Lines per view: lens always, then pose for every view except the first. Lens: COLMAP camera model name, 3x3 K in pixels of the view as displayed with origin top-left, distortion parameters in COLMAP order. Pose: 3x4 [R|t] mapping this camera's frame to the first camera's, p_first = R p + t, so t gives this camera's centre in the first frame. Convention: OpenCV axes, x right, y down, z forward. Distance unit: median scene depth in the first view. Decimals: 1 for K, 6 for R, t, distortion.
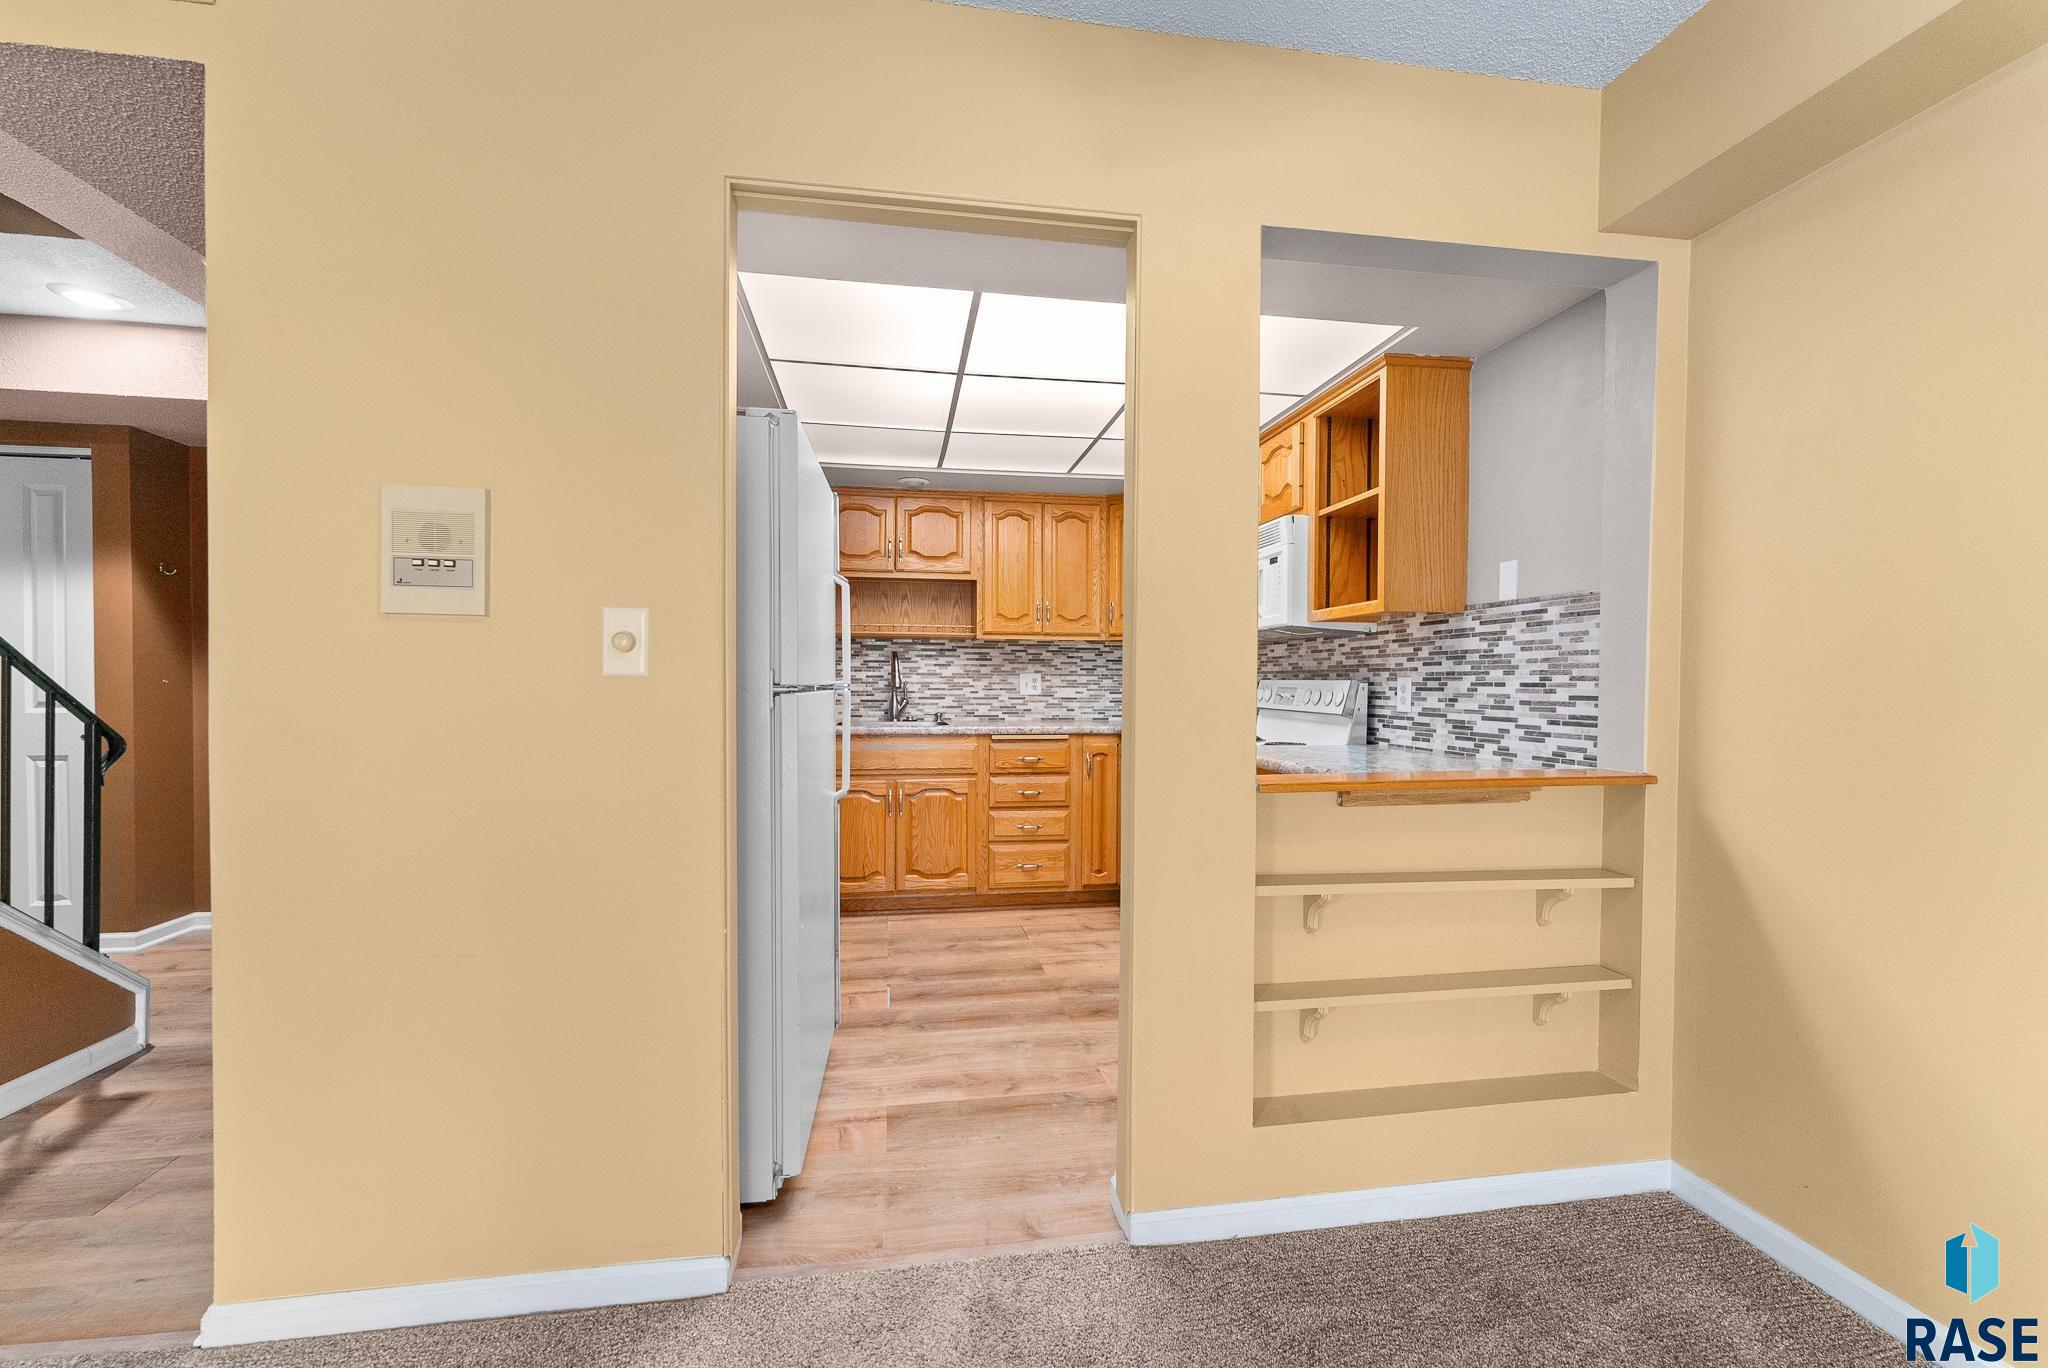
lens RADIAL K [[822.2, 0, 1017.5], [0, 822.2, 692.4], [0, 0, 1]] dist [0.000681, 0.000047]
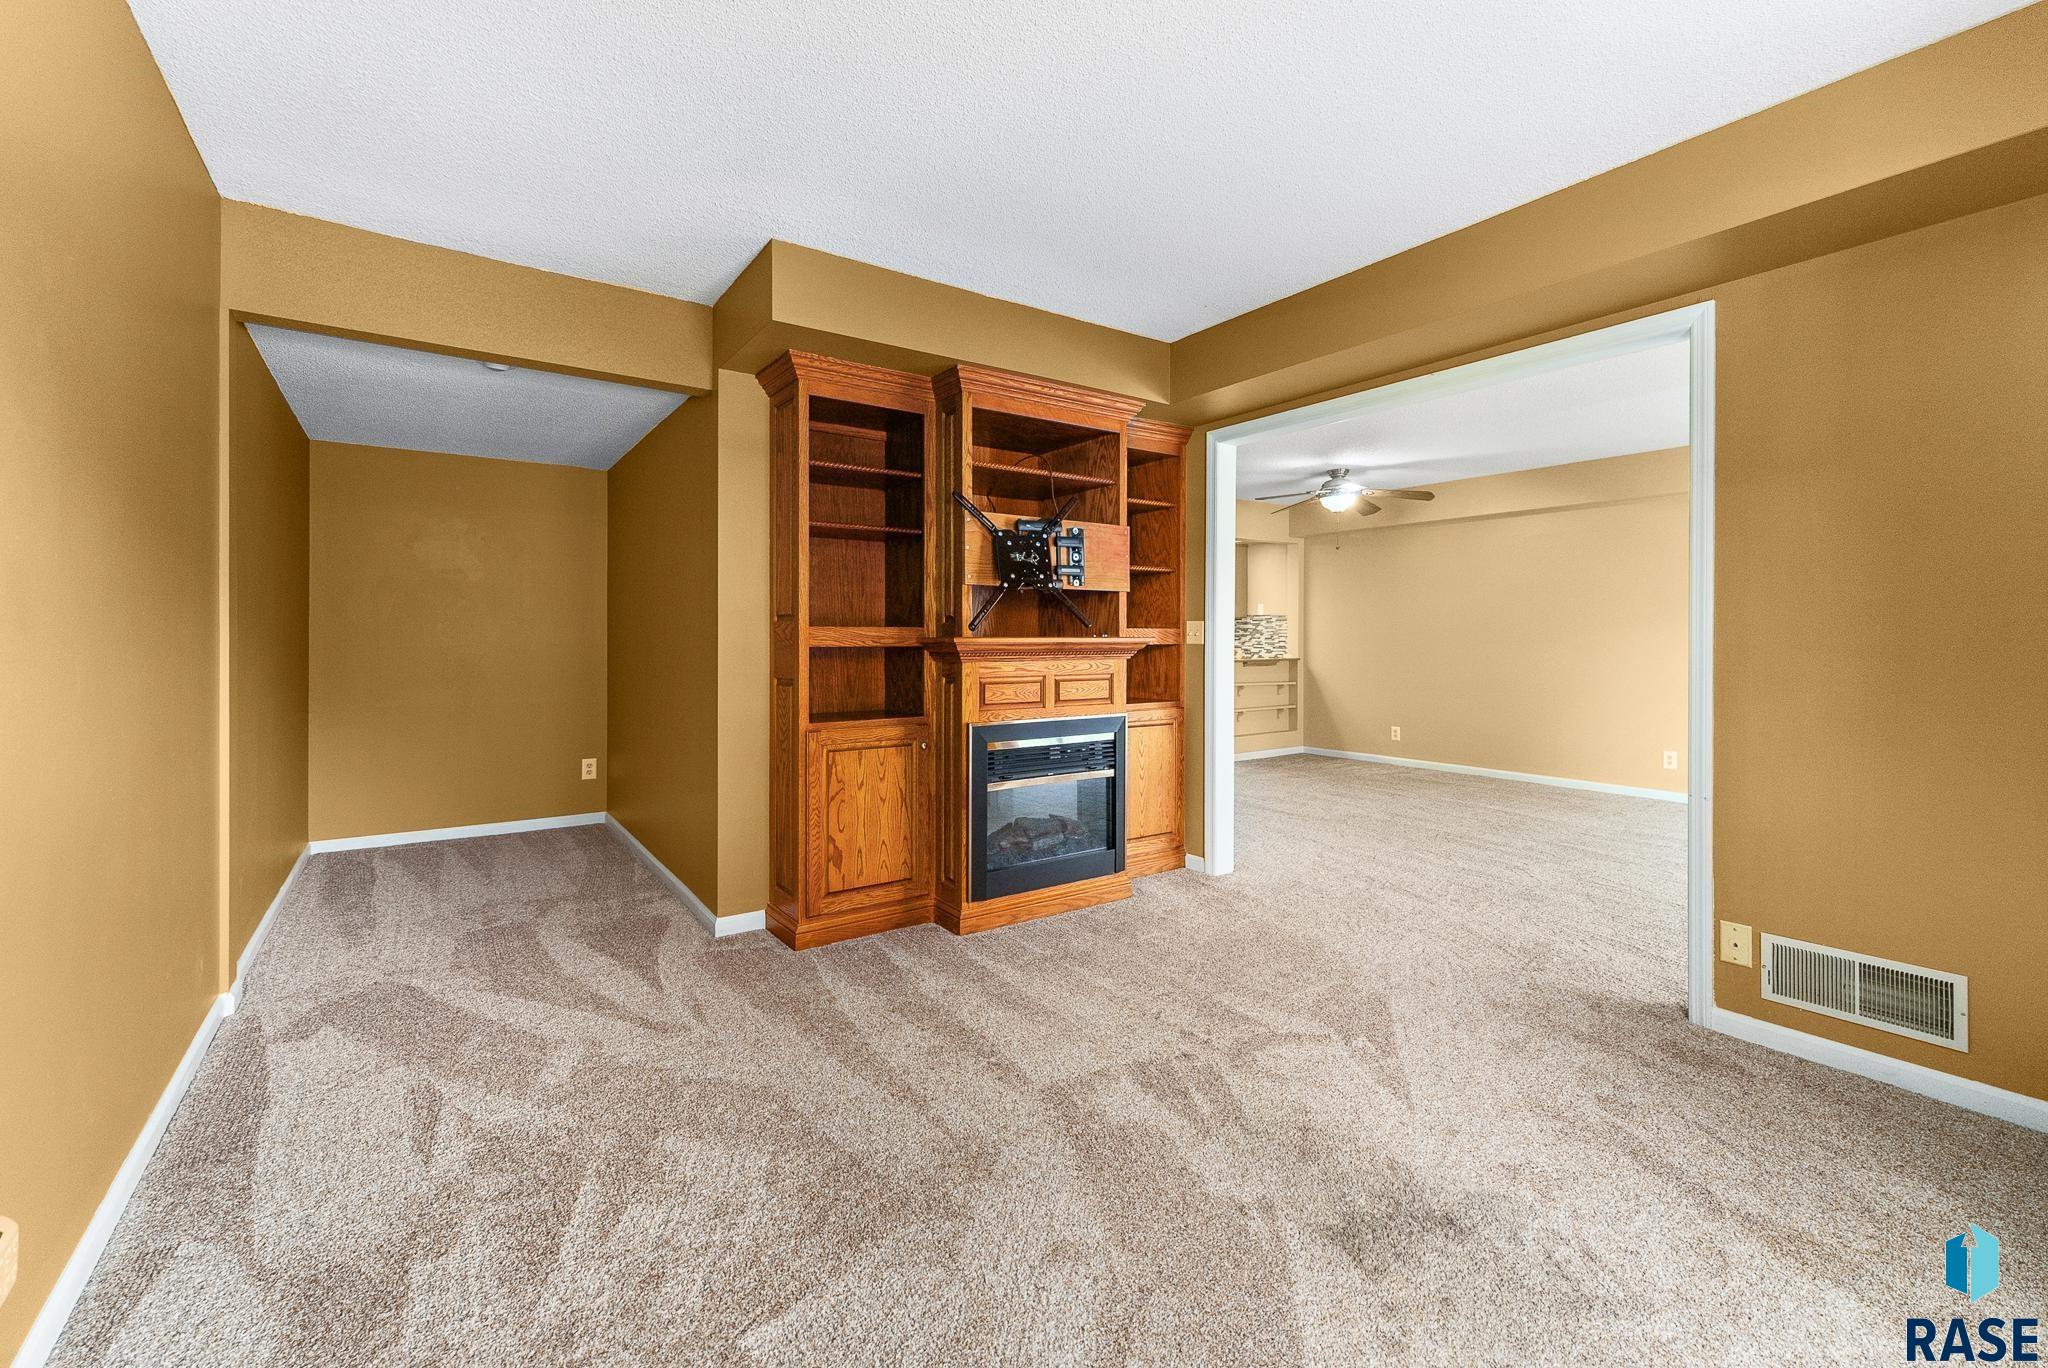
lens RADIAL K [[853.0, 0, 1015.1], [0, 853.0, 634.8], [0, 0, 1]] dist [0.001955, 0.000236]
pose [[0.898065, -0.002545, 0.439856, -1.551158], [0.008988, 0.999881, -0.012565, 0.010686], [-0.439772, 0.015238, 0.897980, -1.454137]]
